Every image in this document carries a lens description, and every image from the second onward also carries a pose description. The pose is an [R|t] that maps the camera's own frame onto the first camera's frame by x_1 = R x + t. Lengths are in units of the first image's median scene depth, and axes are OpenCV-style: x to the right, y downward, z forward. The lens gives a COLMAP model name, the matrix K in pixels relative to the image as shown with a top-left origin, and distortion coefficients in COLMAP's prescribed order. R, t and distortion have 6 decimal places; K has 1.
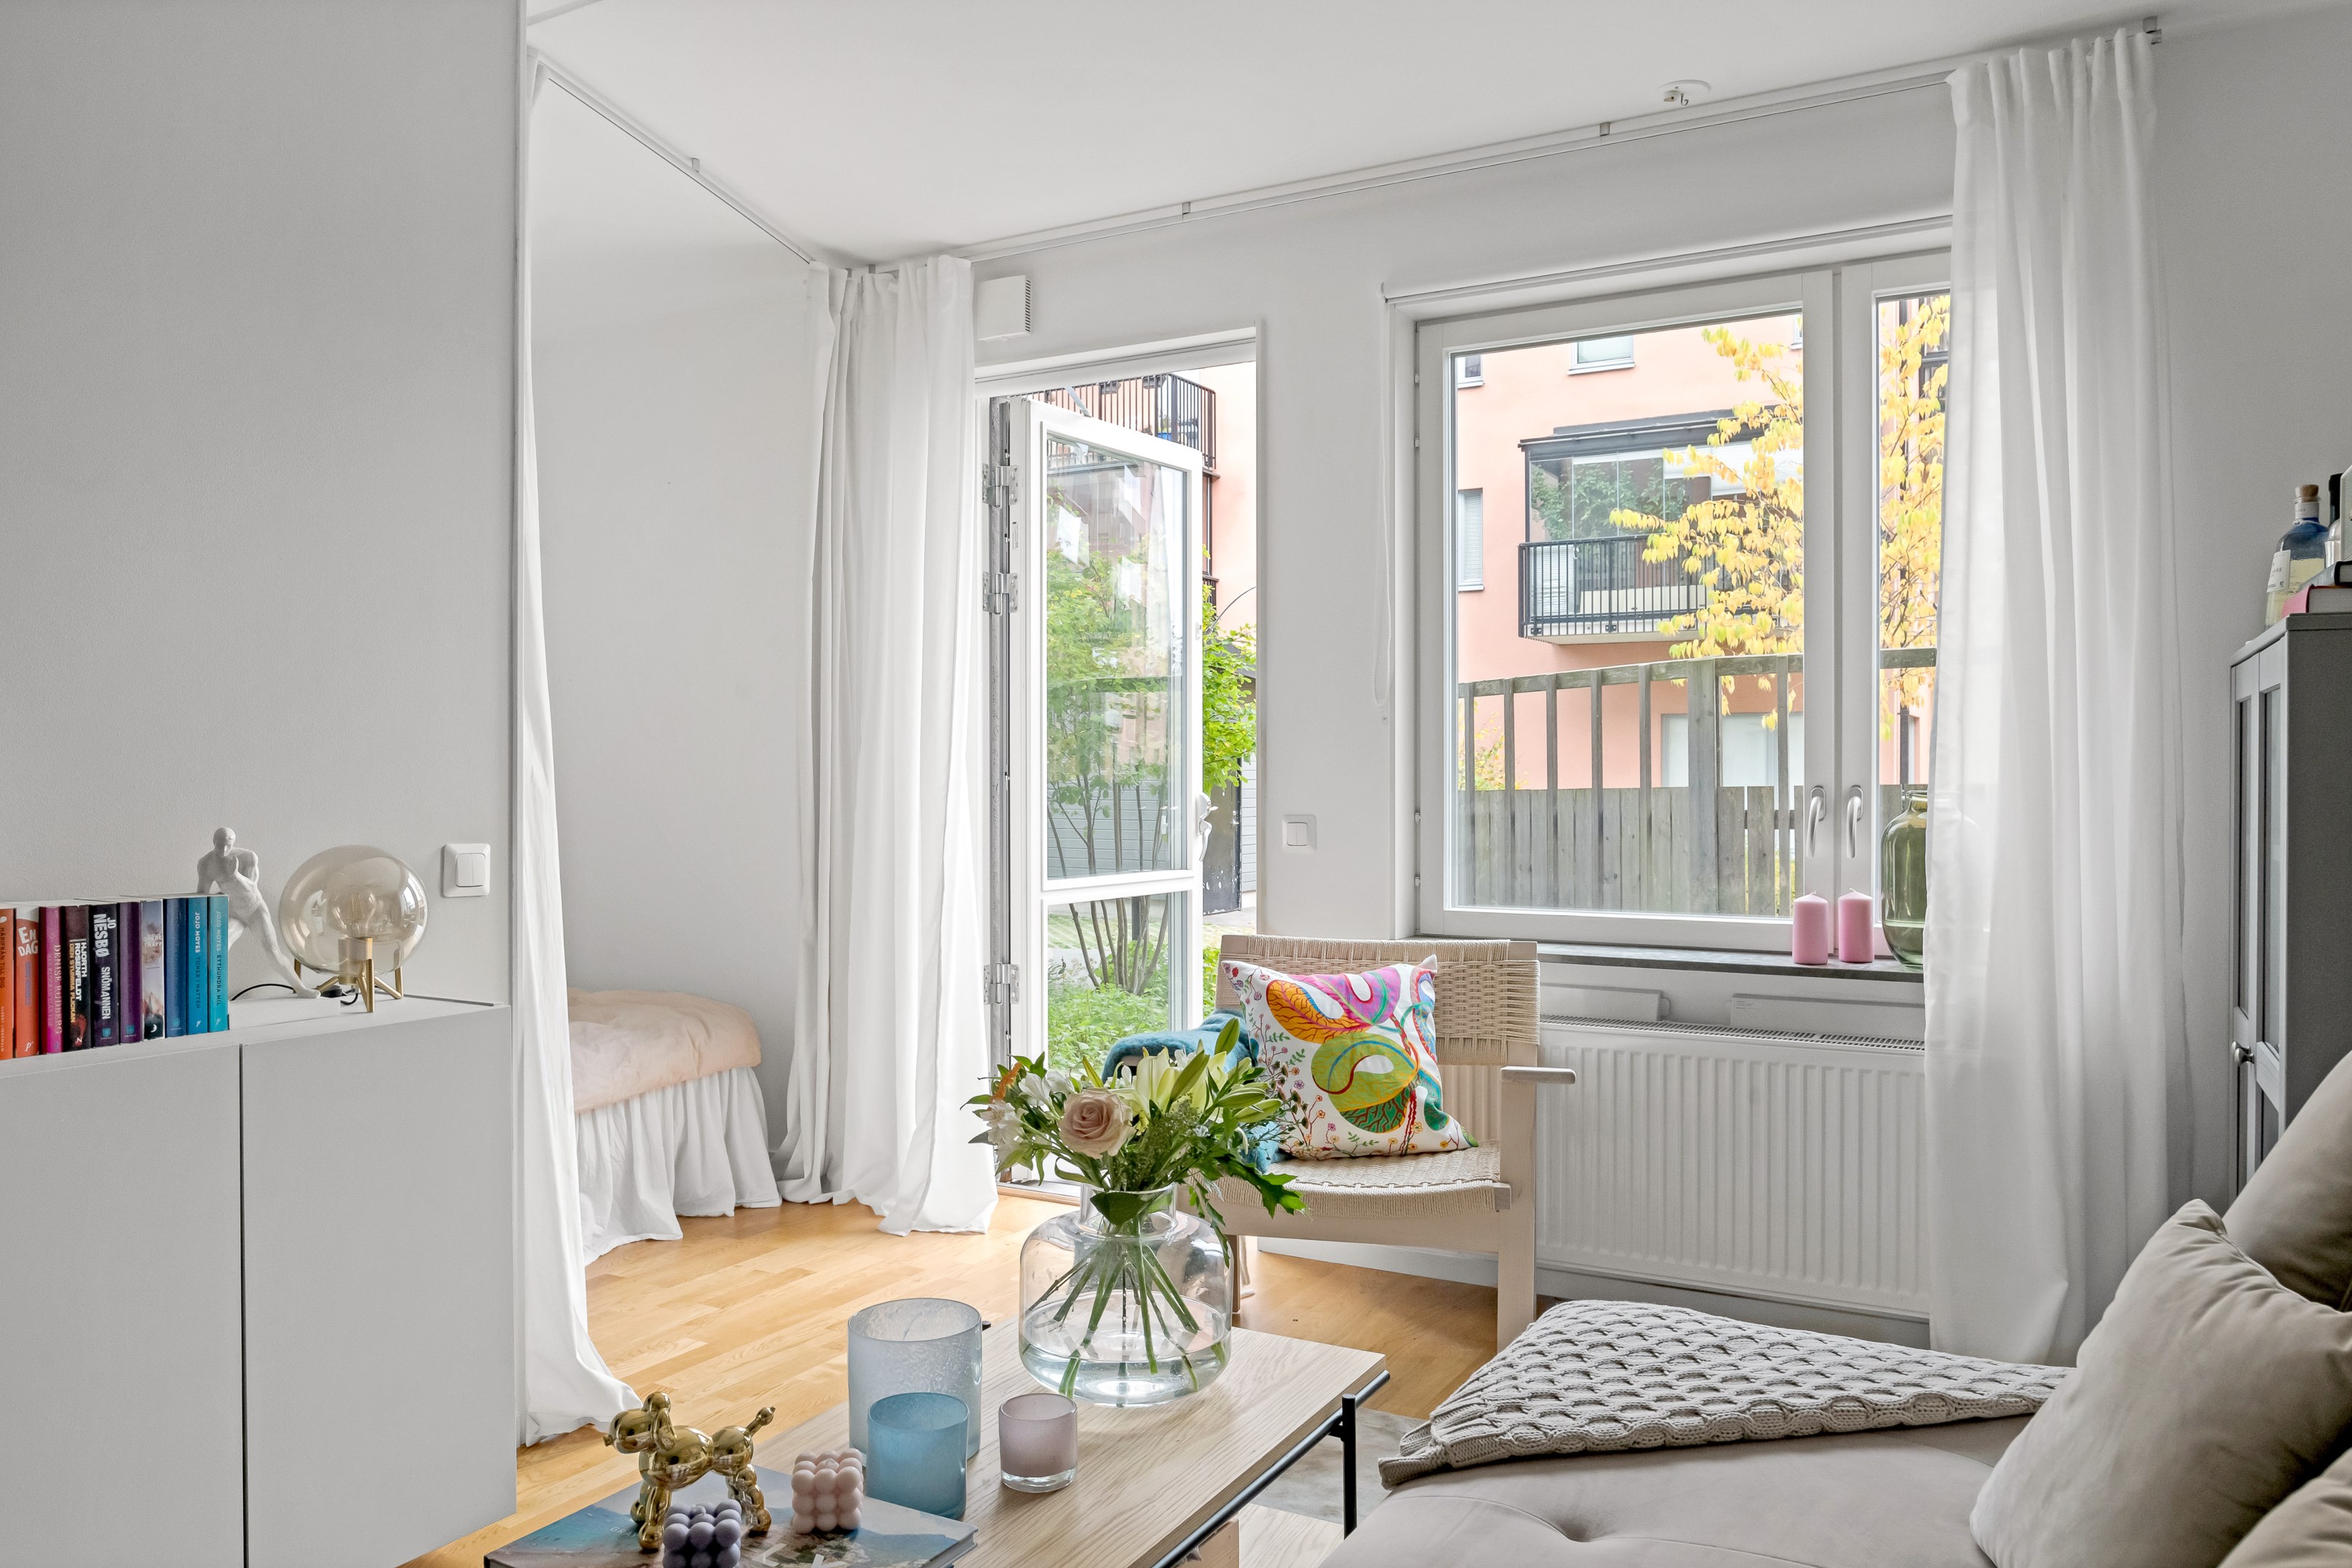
lens RADIAL K [[1624.5, 0, 1176.0], [0, 1624.5, 784.0], [0, 0, 1]] dist [-0.048184, 0.023653]
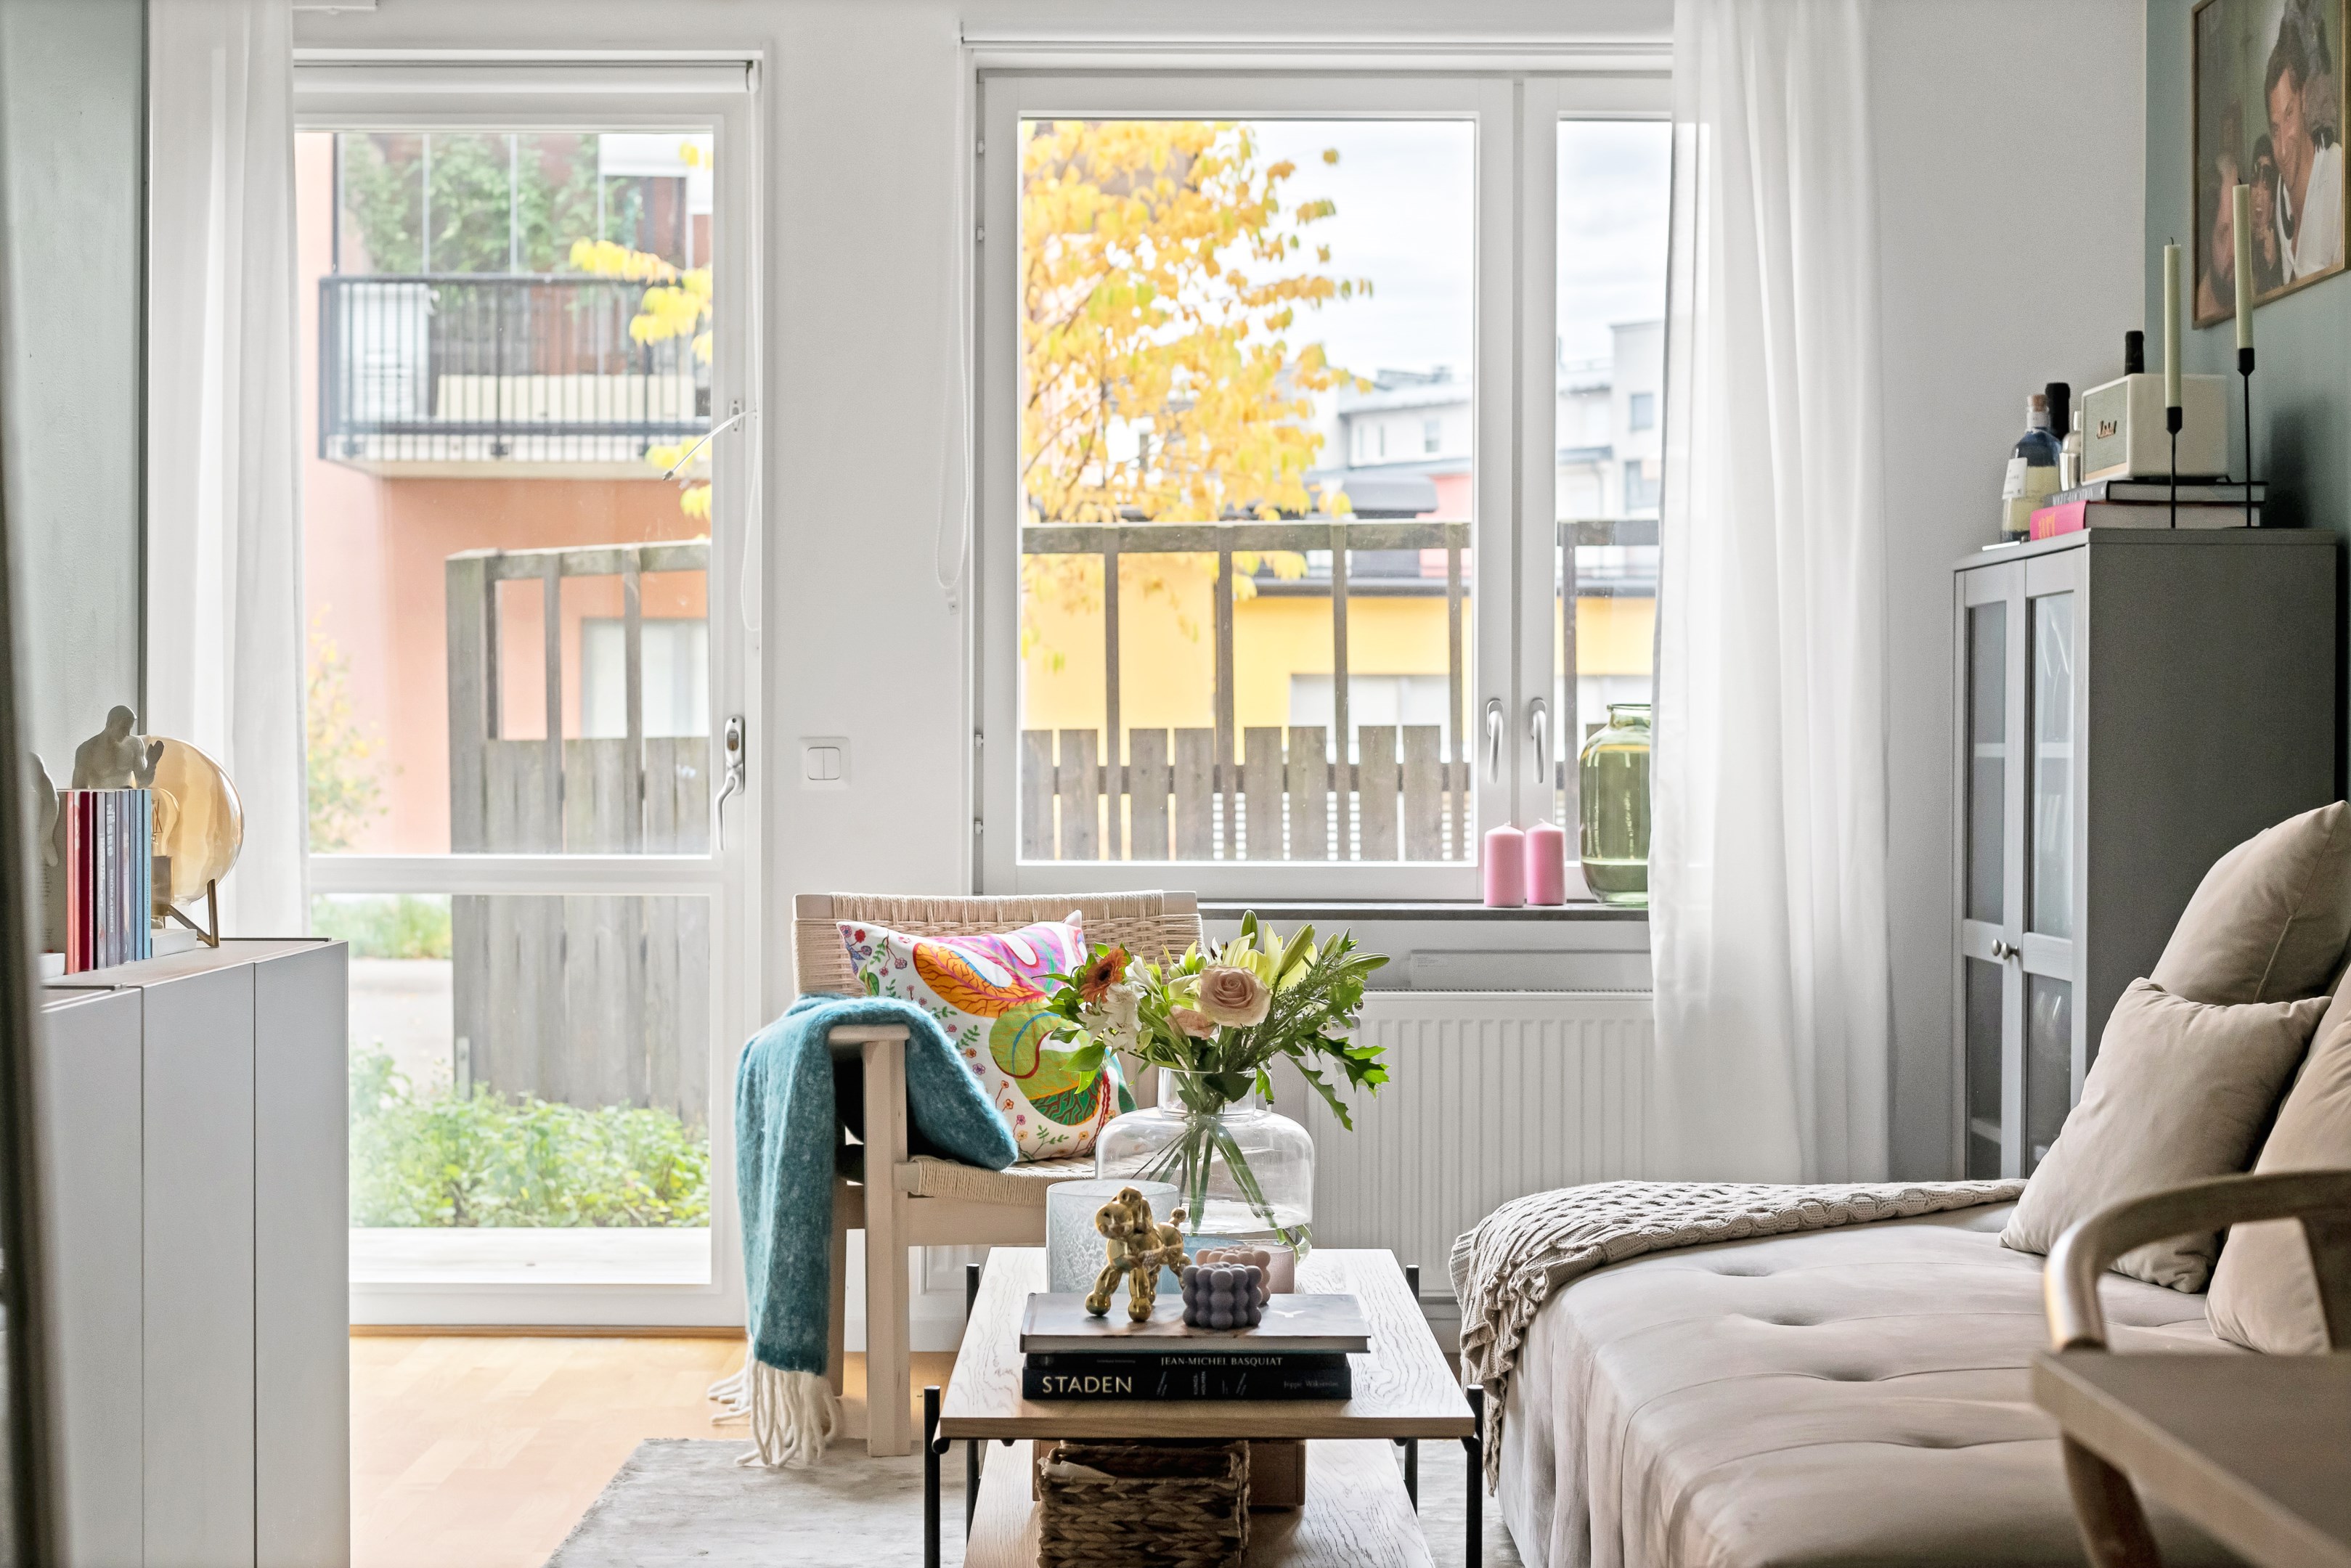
lens RADIAL K [[3422.1, 0, 1139.2], [0, 3422.1, 747.3], [0, 0, 1]] dist [-0.016455, -0.085252]
pose [[0.874697, 0.003108, 0.484661, -0.623783], [-0.000700, 0.999986, -0.005151, 0.035984], [-0.484670, 0.004166, 0.874687, -0.460779]]
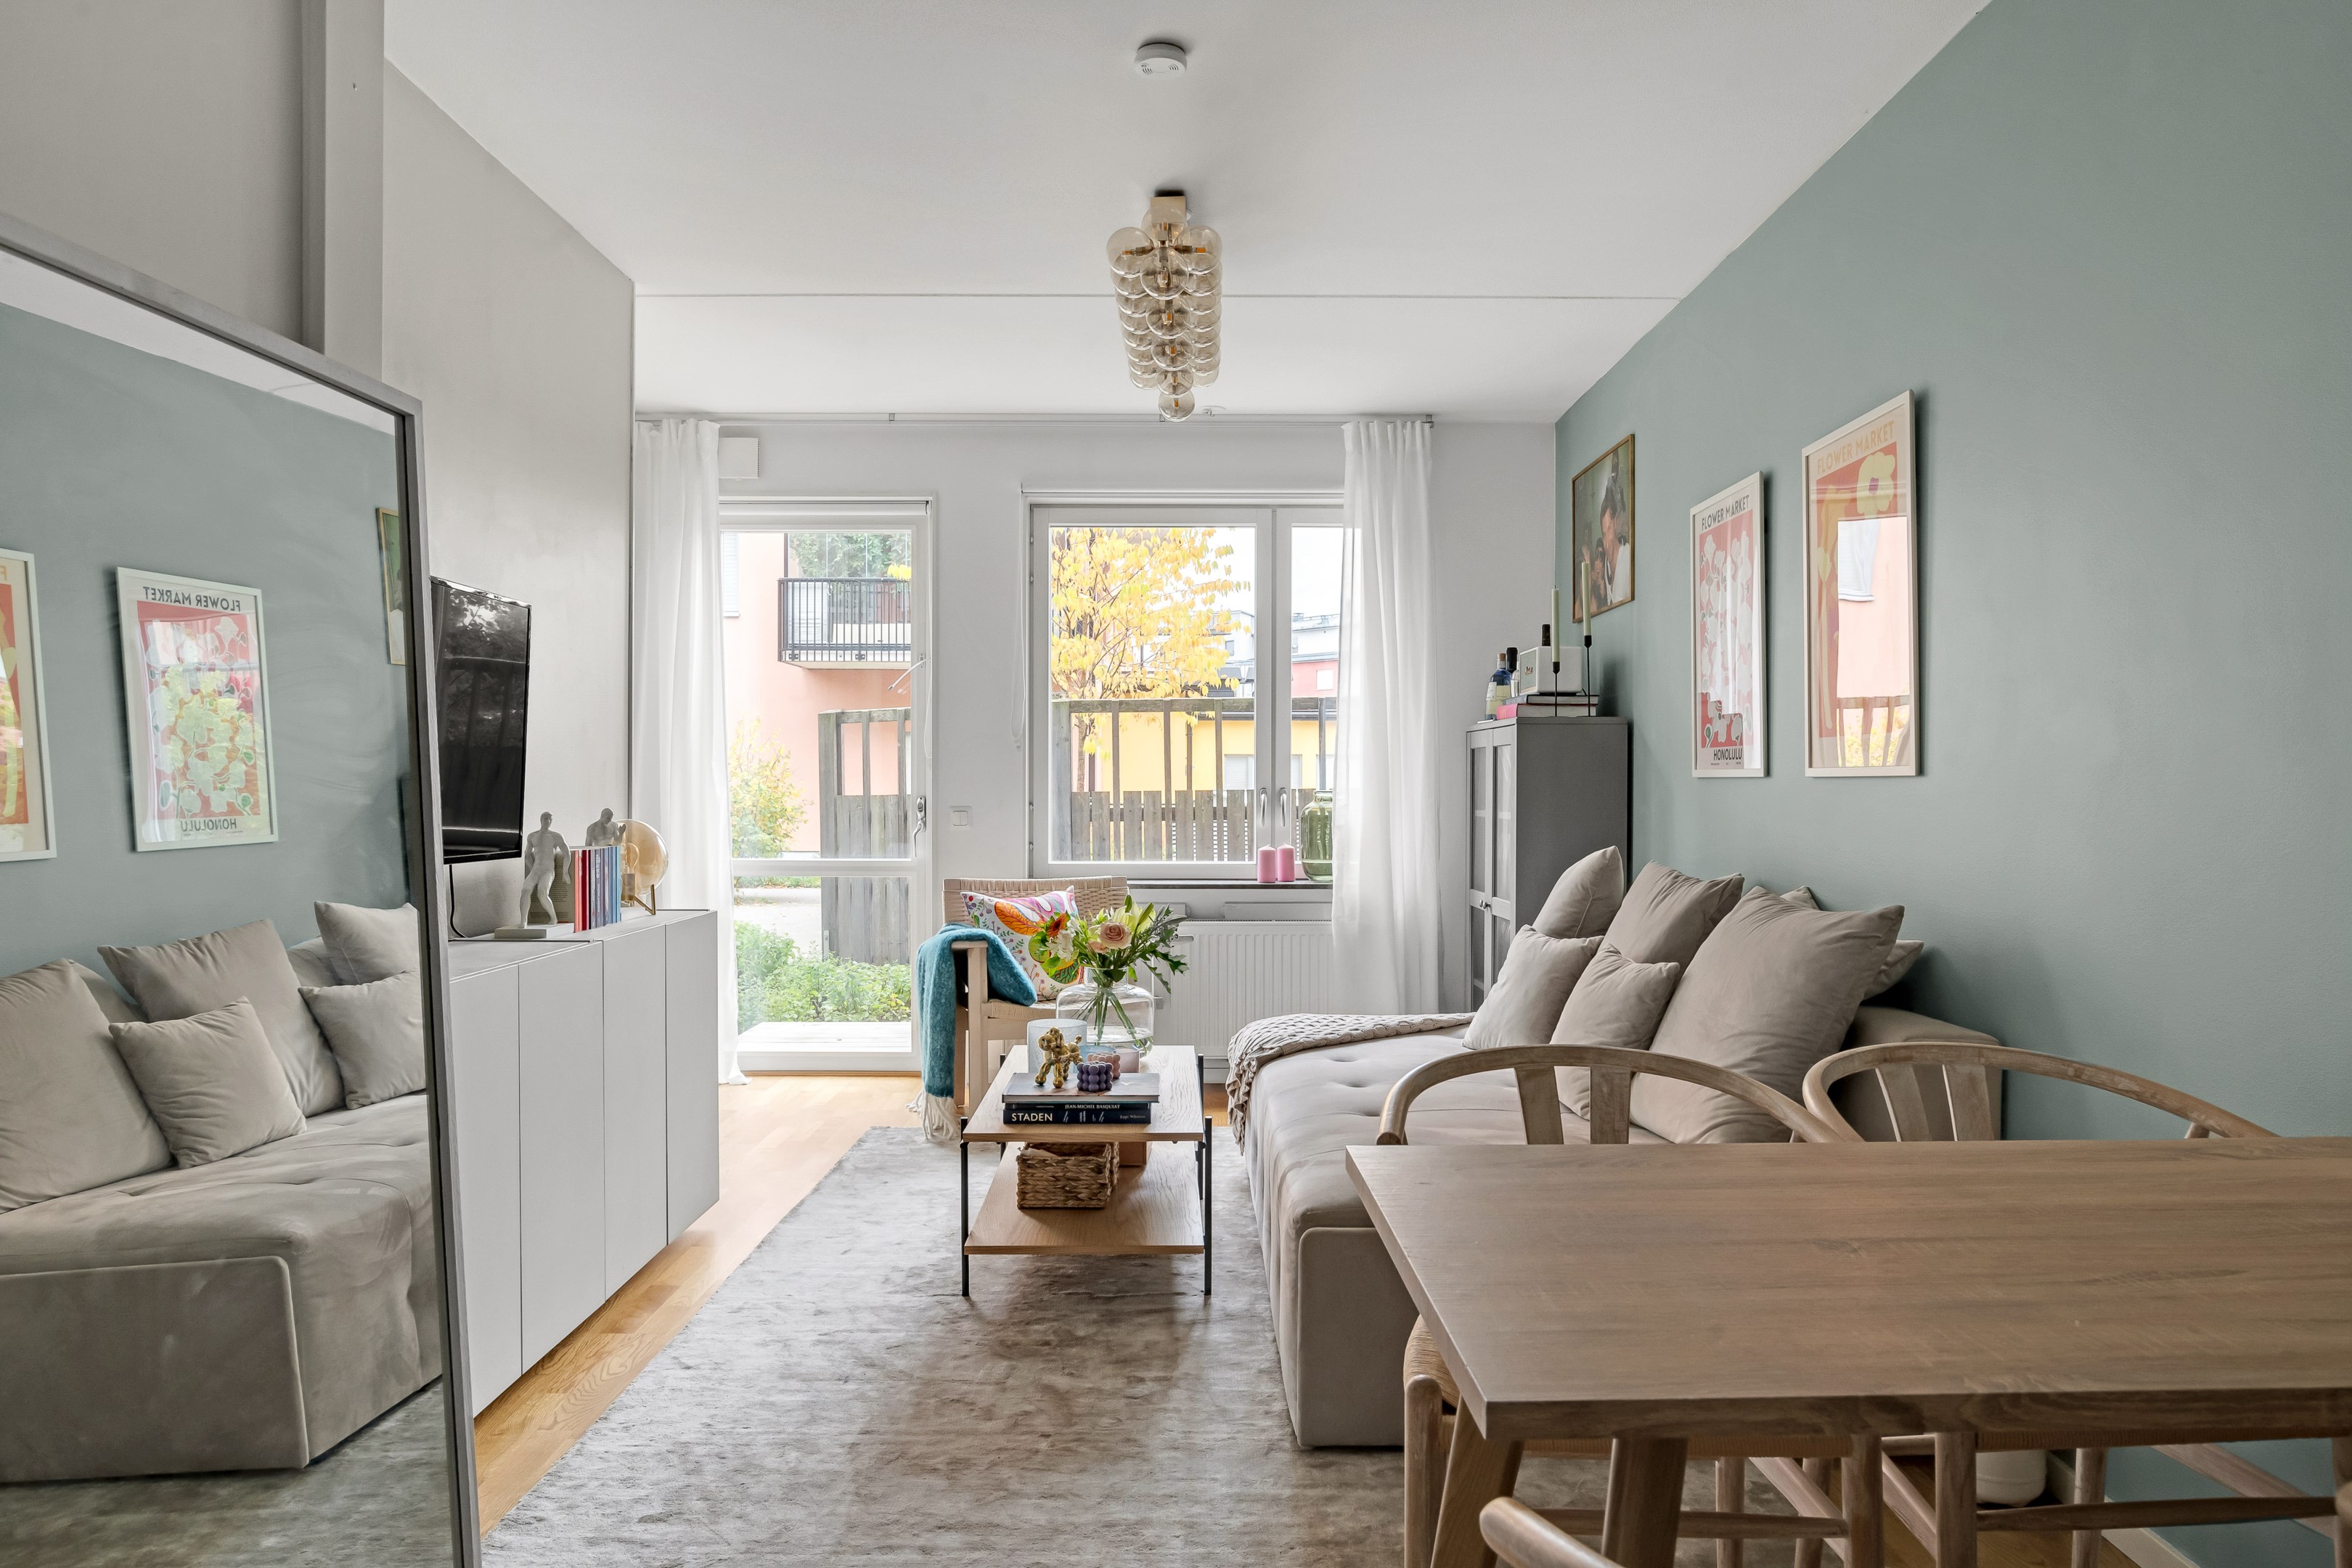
lens RADIAL K [[1545.4, 0, 1176.0], [0, 1545.4, 784.0], [0, 0, 1]] dist [-0.023708, 0.001853]
pose [[0.870507, 0.002111, 0.492152, -0.565924], [0.001015, 0.999981, -0.006085, 0.007498], [-0.492155, 0.005796, 0.870488, -0.497496]]
